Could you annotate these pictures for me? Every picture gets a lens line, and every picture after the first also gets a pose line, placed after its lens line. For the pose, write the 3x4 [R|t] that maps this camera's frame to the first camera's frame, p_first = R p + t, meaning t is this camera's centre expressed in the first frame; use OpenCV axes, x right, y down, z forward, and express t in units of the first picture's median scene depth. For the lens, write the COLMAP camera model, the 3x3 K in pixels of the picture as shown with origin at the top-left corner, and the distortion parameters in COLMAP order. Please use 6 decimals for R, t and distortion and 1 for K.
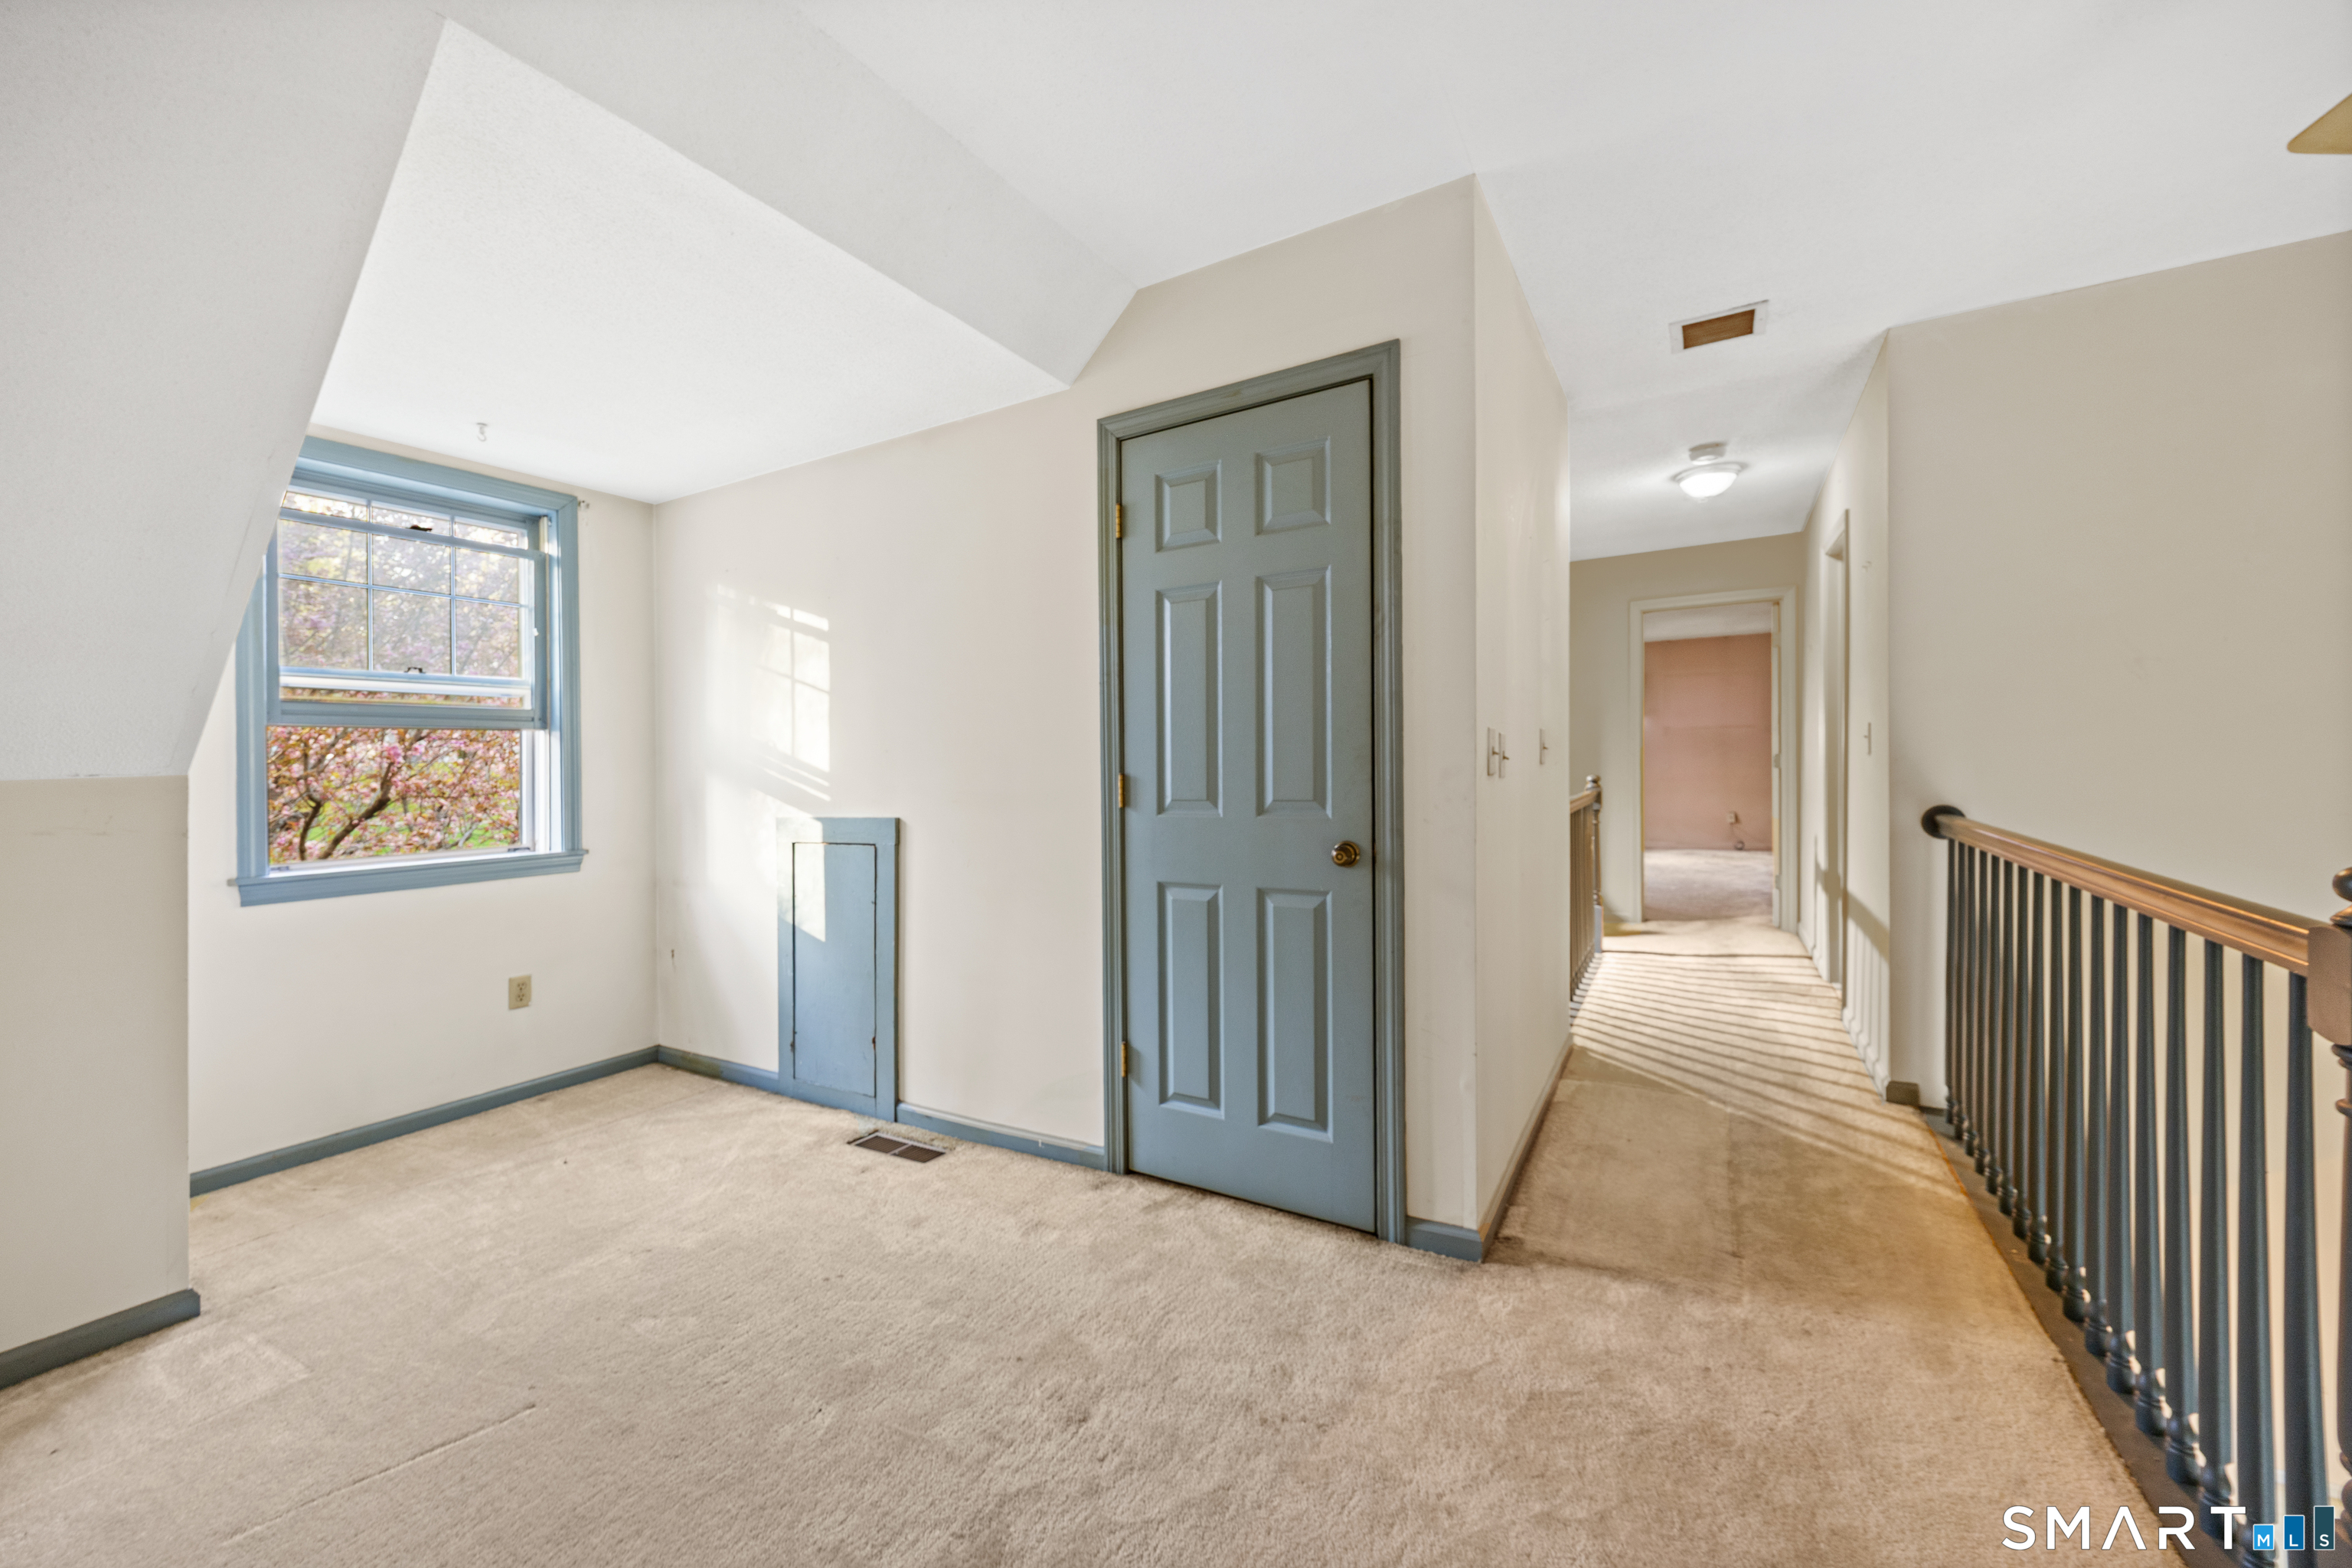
lens RADIAL K [[908.7, 0, 1176.0], [0, 908.7, 784.0], [0, 0, 1]] dist [-0.001898, -0.000122]
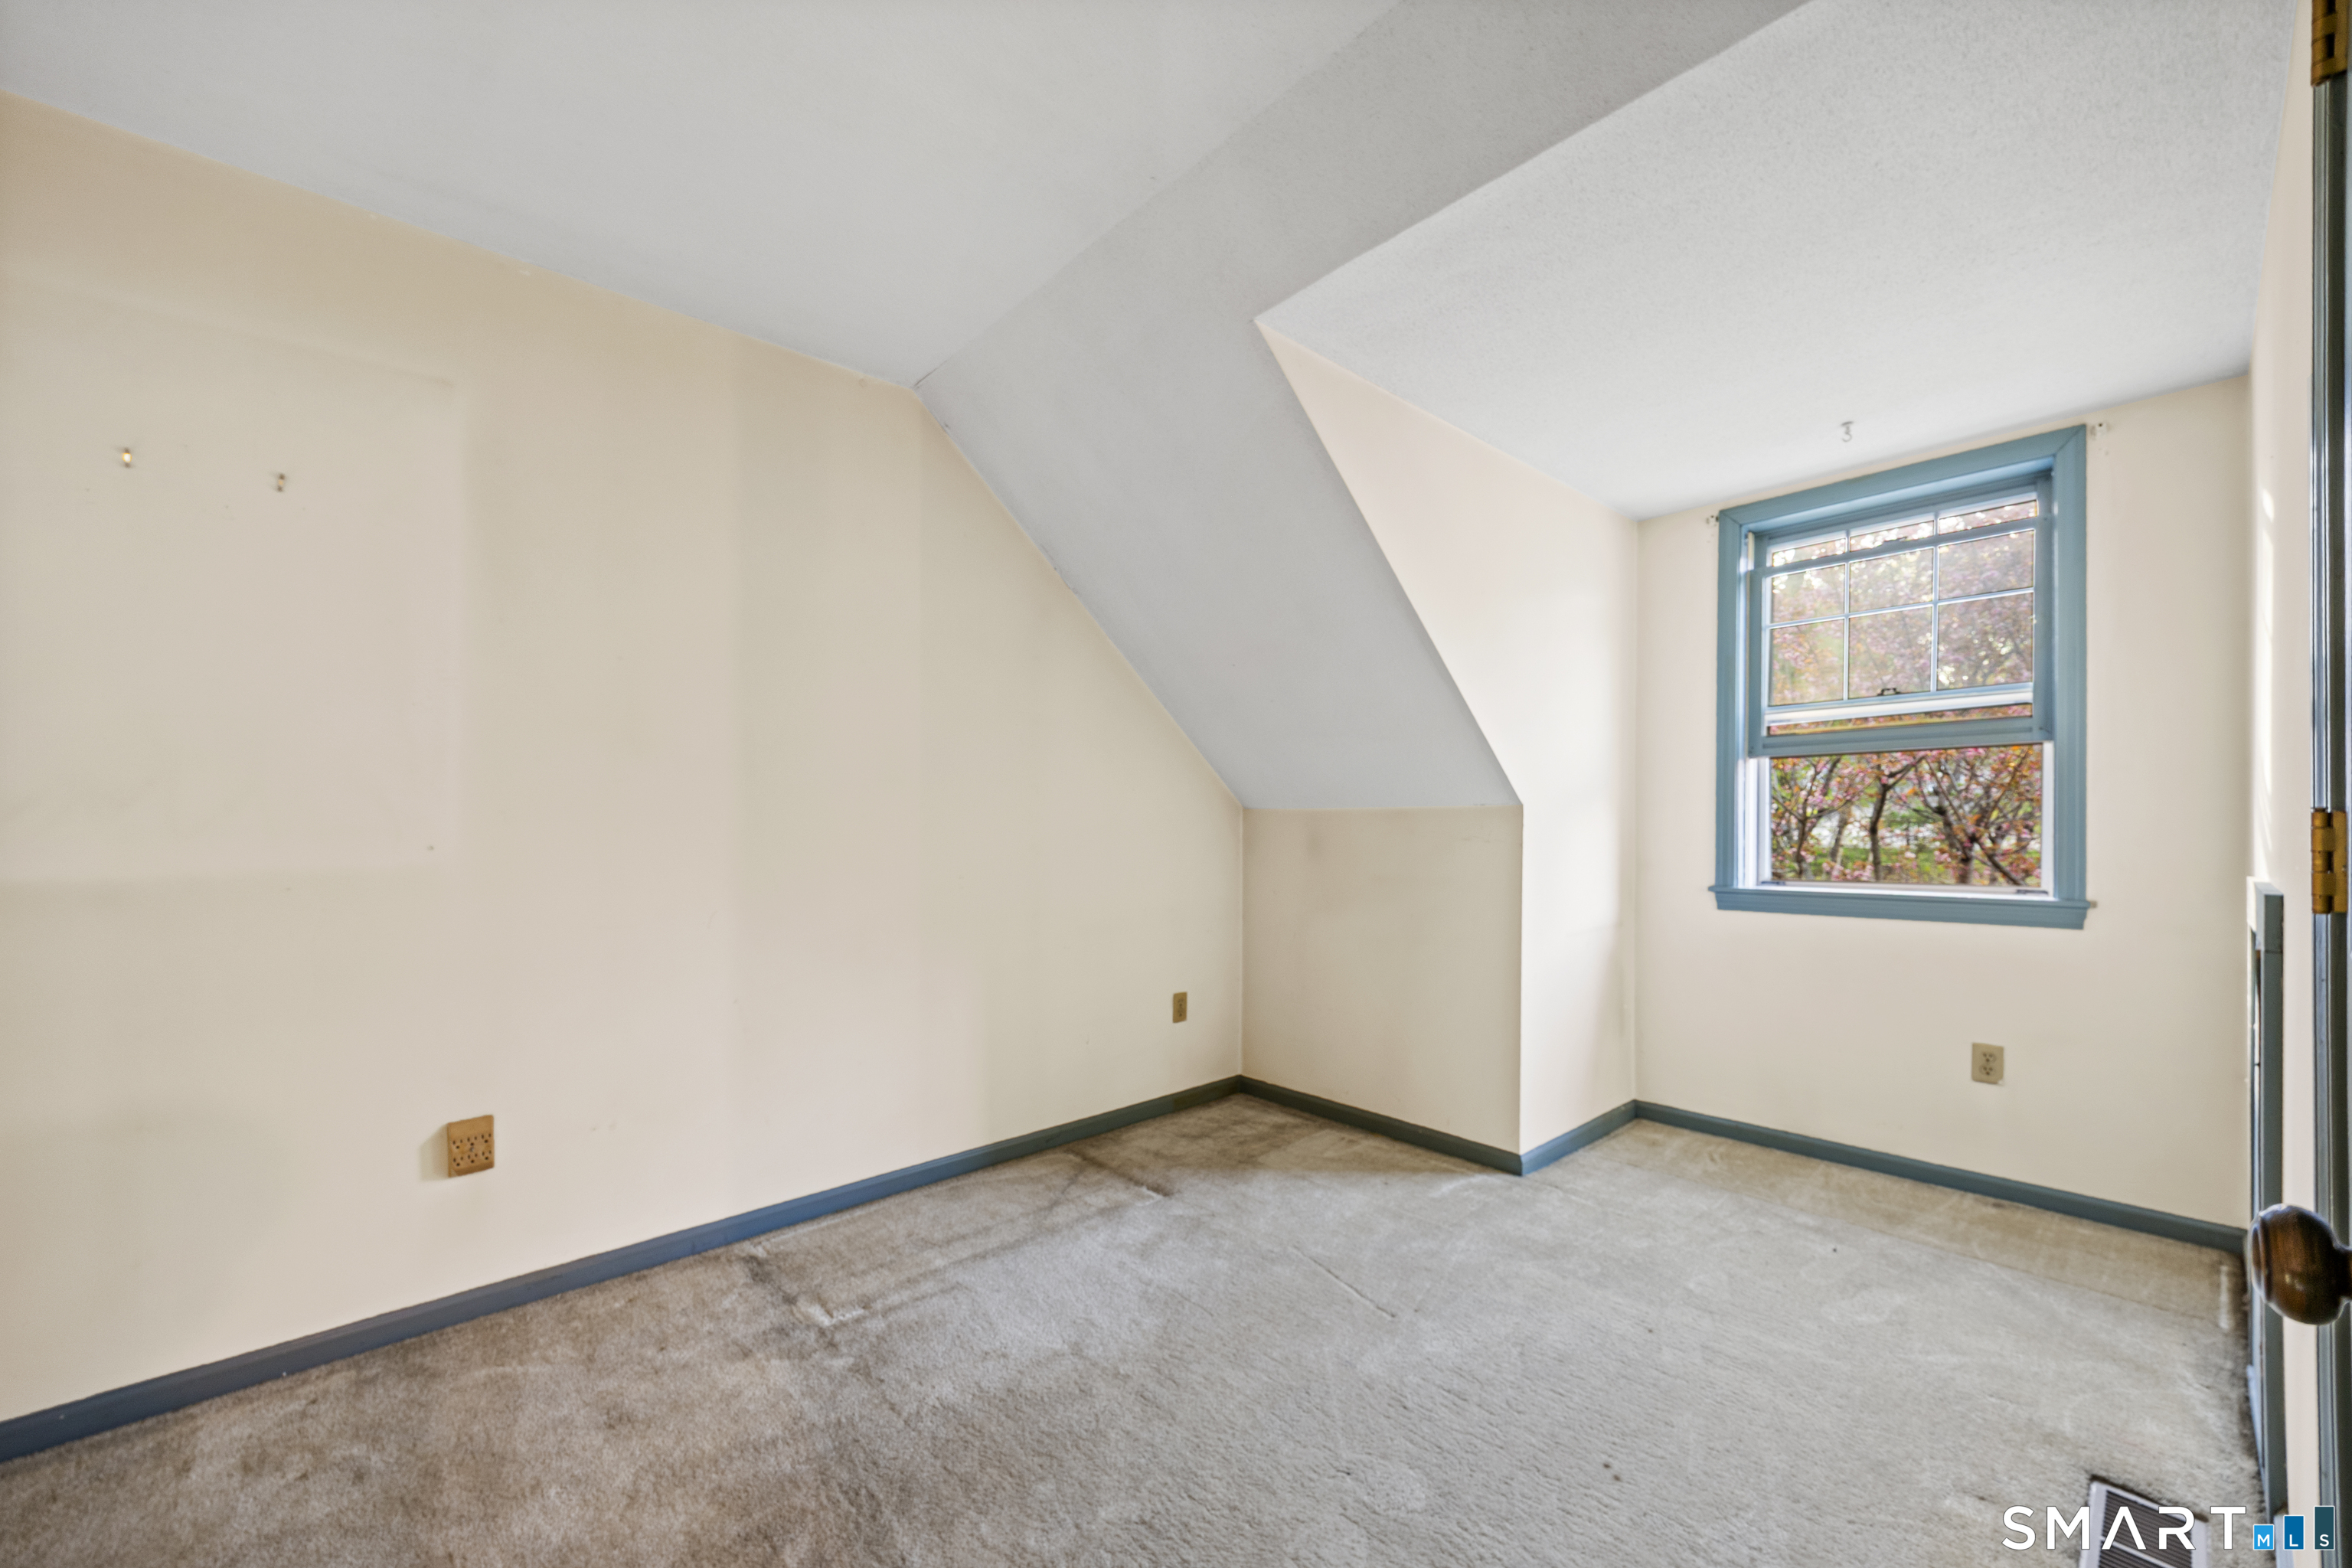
lens RADIAL K [[908.7, 0, 1176.0], [0, 908.7, 784.0], [0, 0, 1]] dist [-0.001898, -0.000122]
pose [[-0.297486, -0.011966, -0.954651, 0.314453], [-0.004726, 0.999928, -0.011061, -0.012700], [0.954714, 0.001221, -0.297521, 0.601858]]
